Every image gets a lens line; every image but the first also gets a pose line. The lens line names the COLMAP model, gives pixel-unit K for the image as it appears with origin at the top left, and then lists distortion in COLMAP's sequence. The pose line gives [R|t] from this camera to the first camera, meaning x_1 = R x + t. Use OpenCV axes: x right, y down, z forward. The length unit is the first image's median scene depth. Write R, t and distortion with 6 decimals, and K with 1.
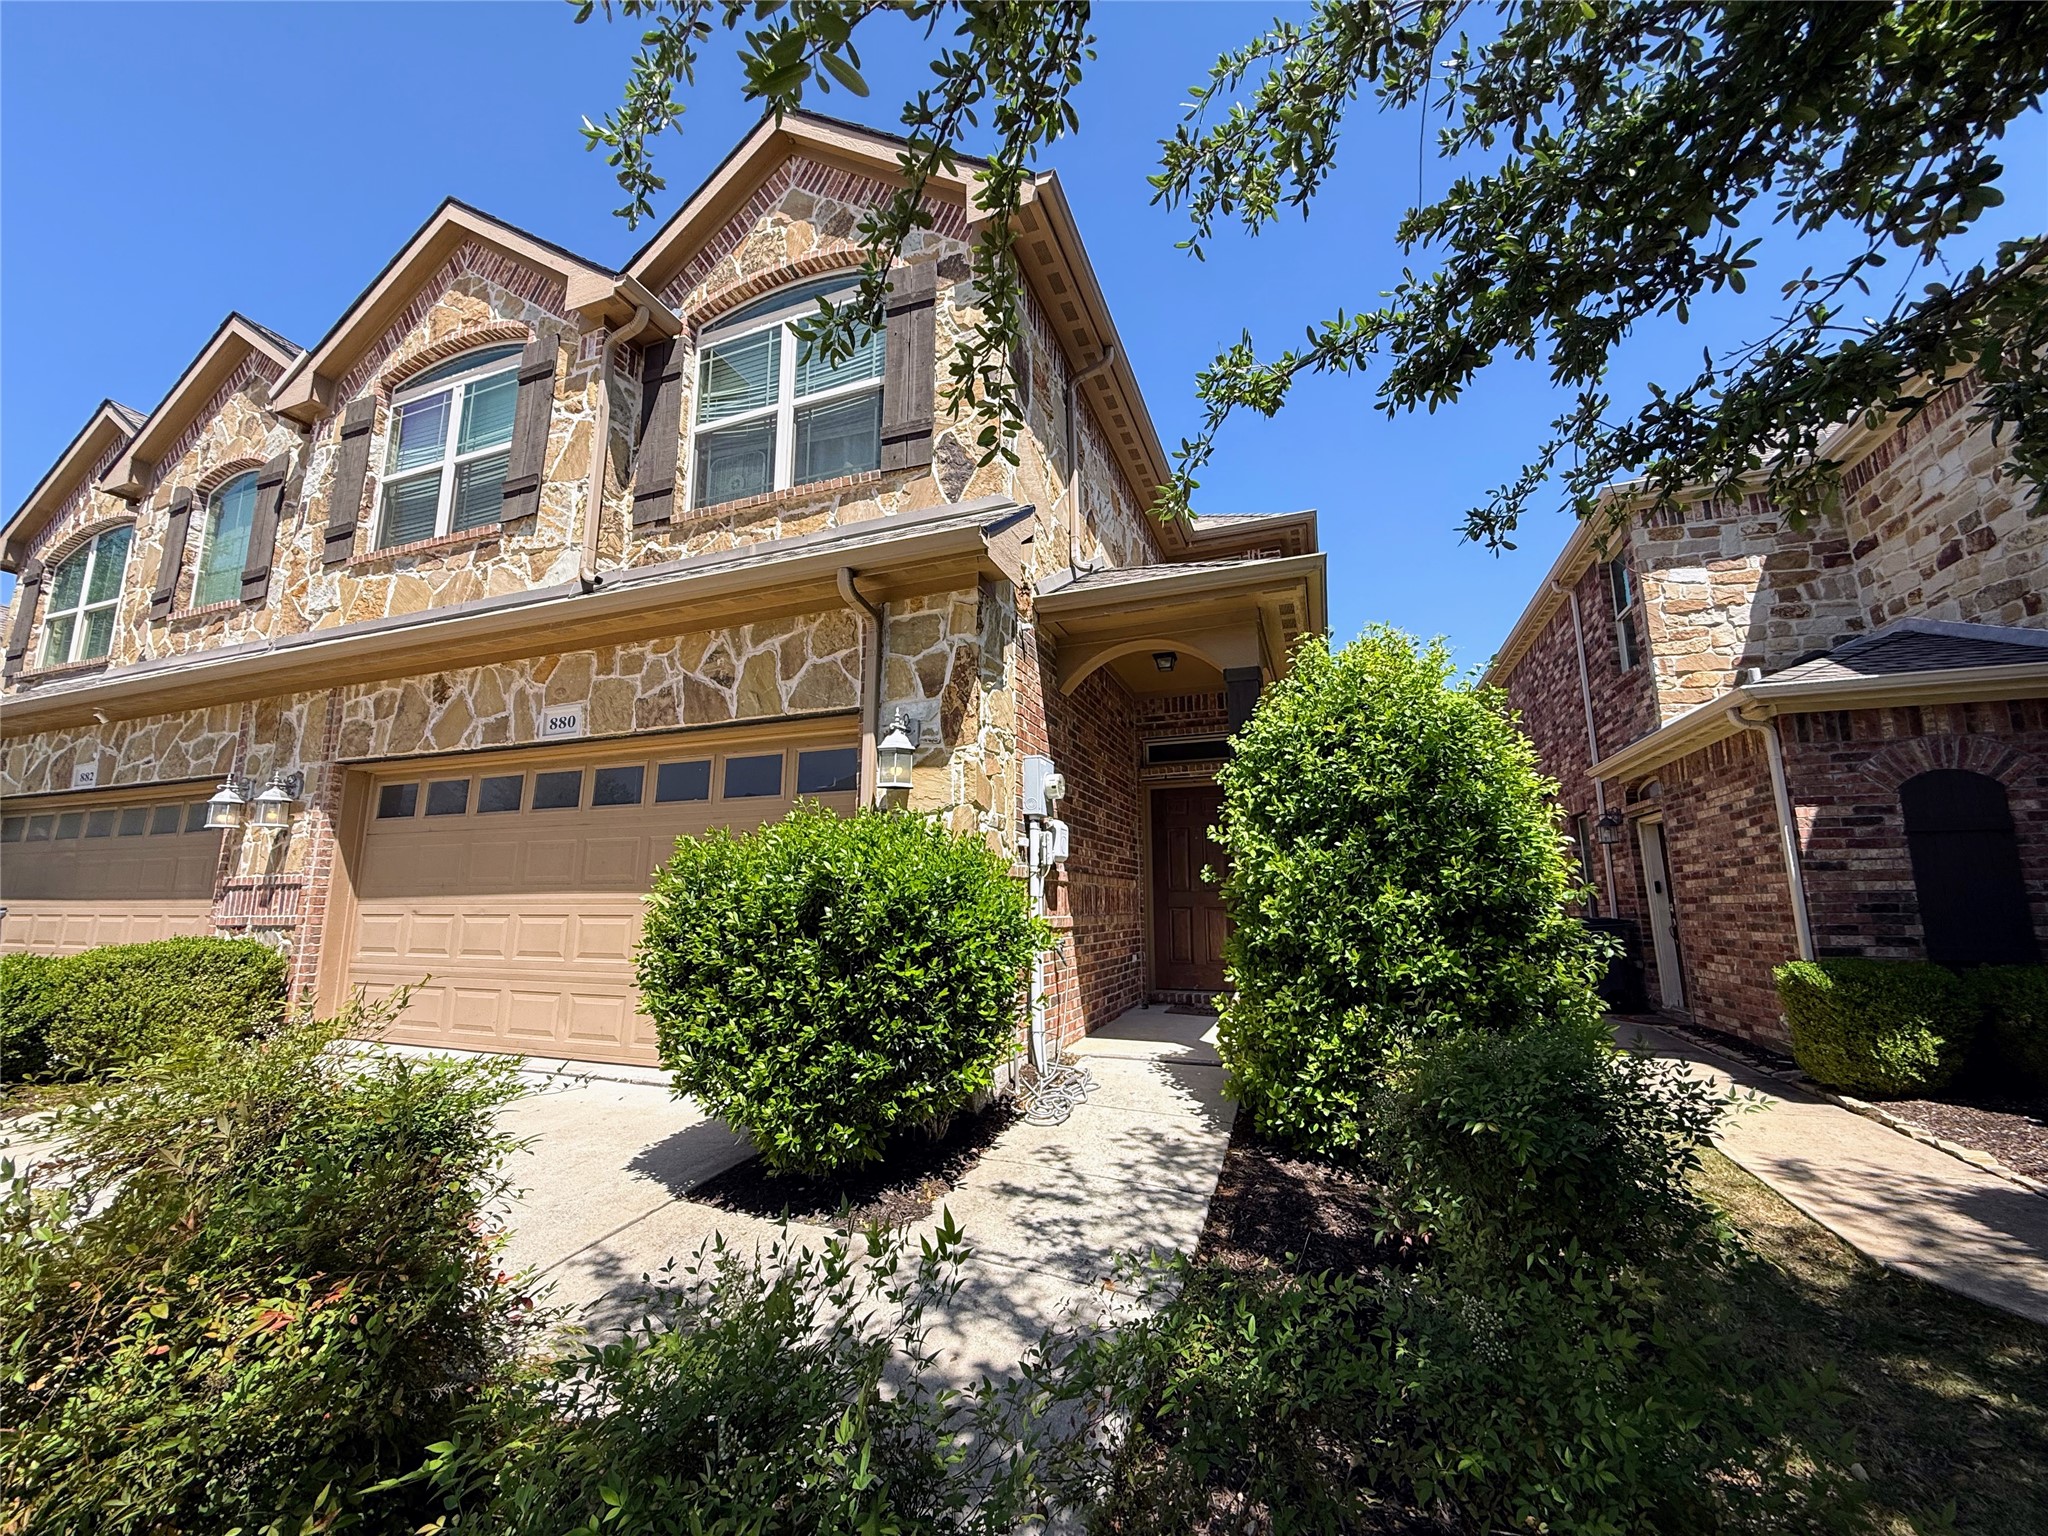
lens RADIAL K [[813.7, 0, 1010.5], [0, 813.7, 770.1], [0, 0, 1]] dist [0.000668, 0.000148]
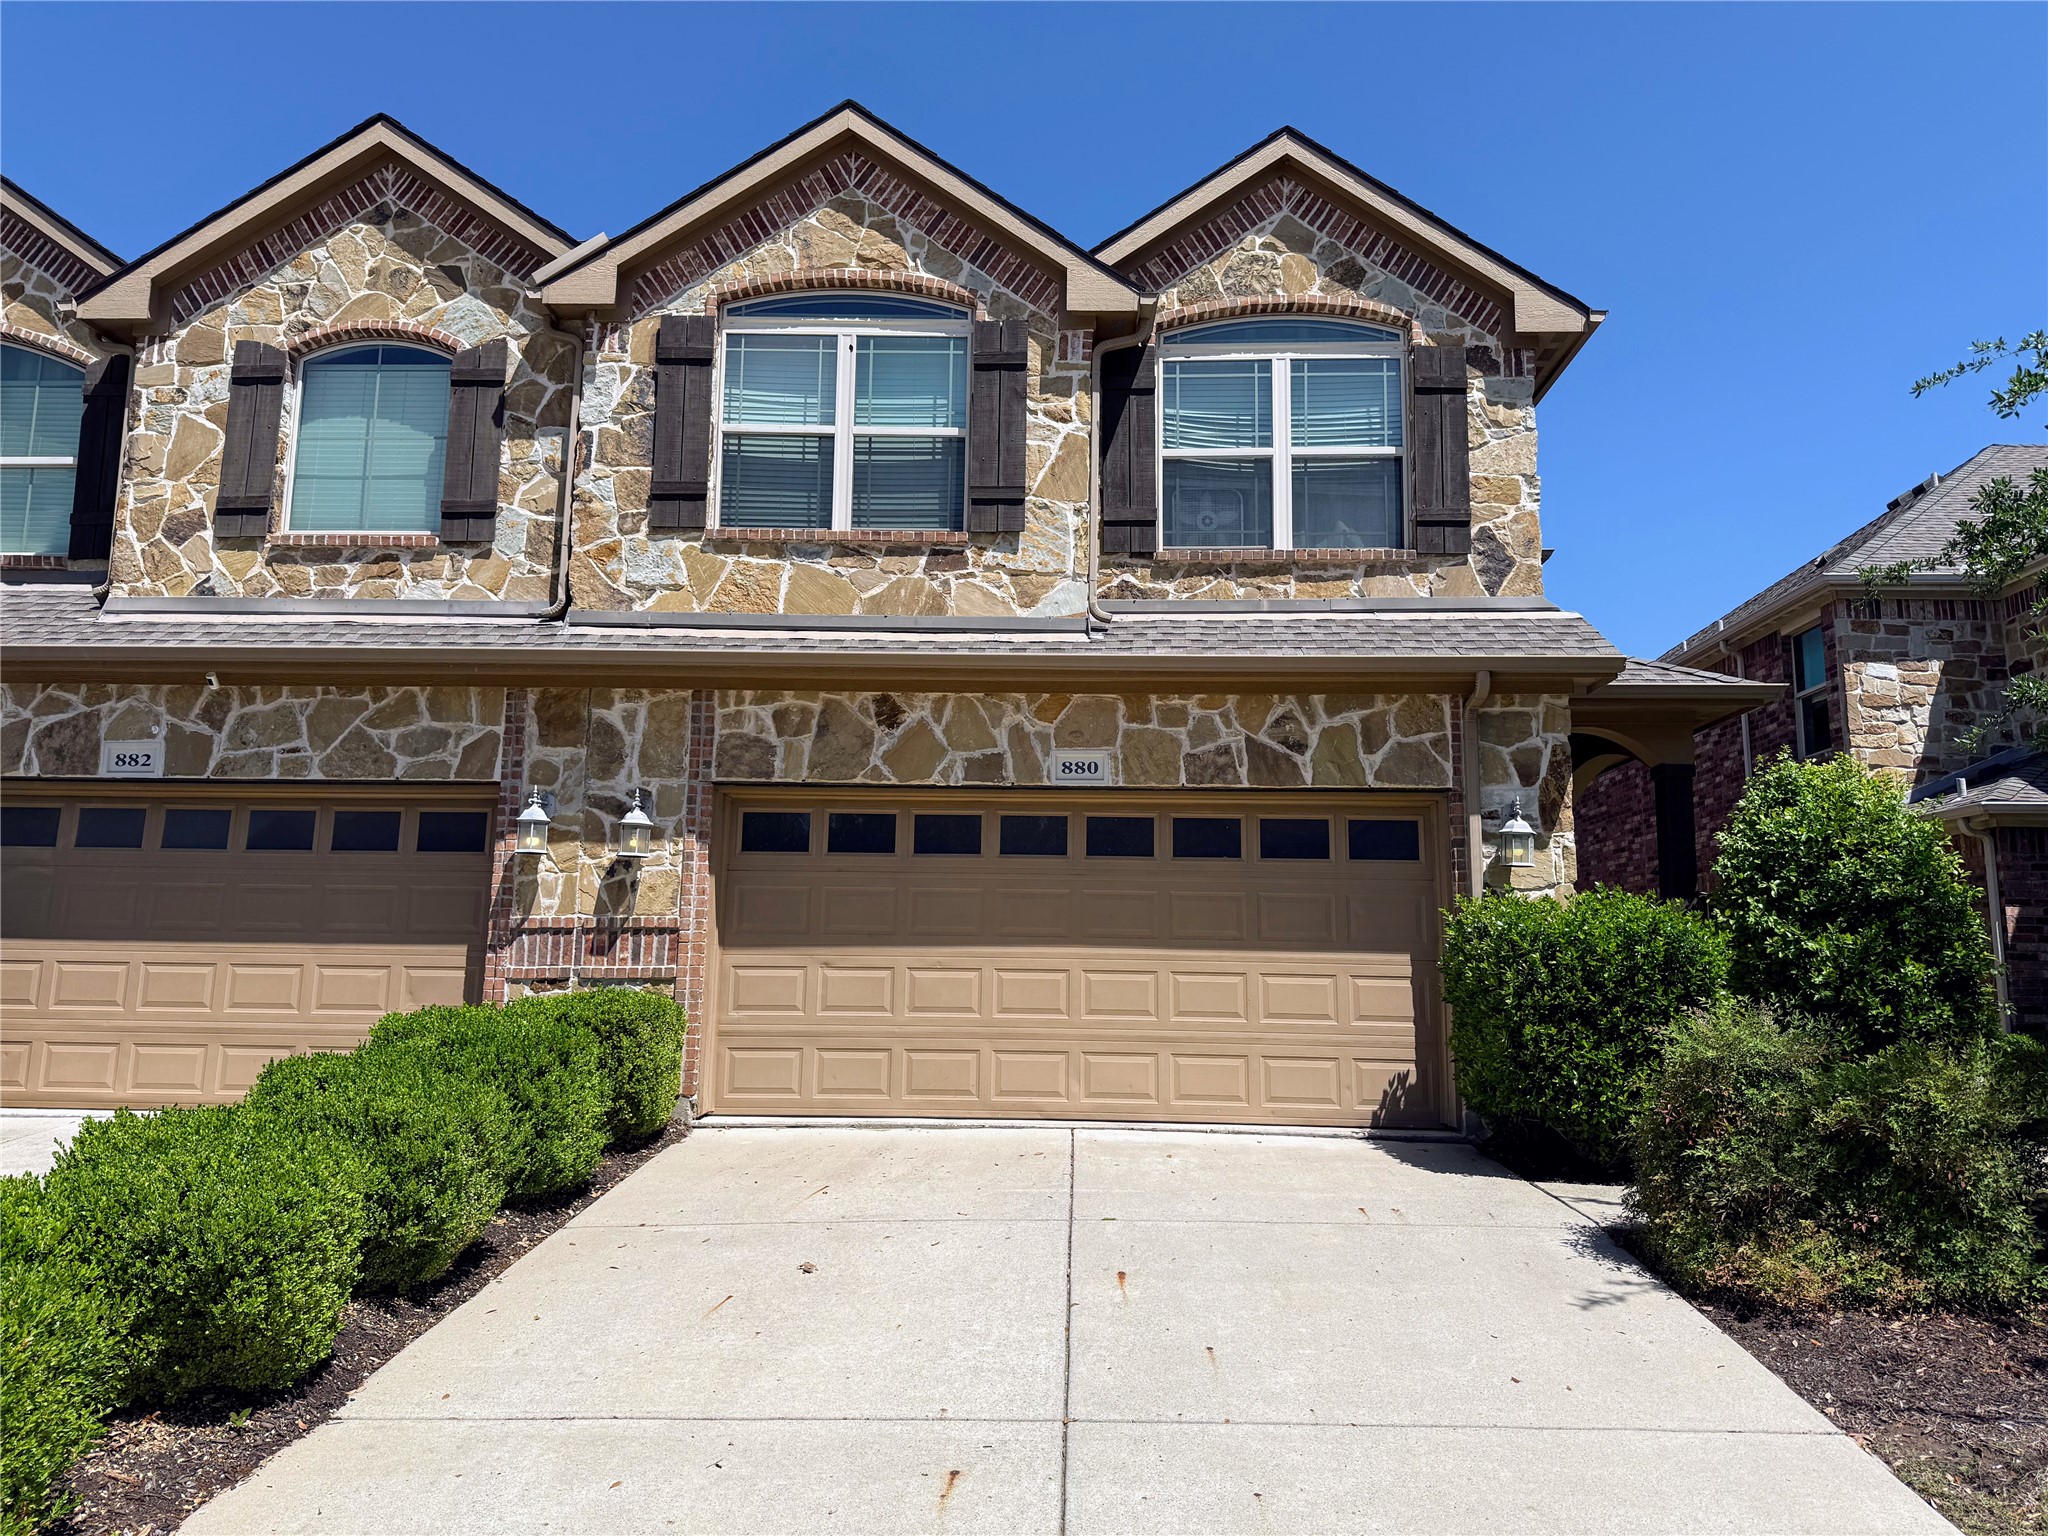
lens RADIAL K [[1554.7, 0, 875.0], [0, 1554.7, 775.1], [0, 0, 1]] dist [0.089911, -0.082614]
pose [[0.939503, 0.063775, 0.336551, -1.280518], [-0.071136, 0.997421, 0.009572, -0.046601], [-0.335072, -0.032934, 0.941617, -0.581484]]
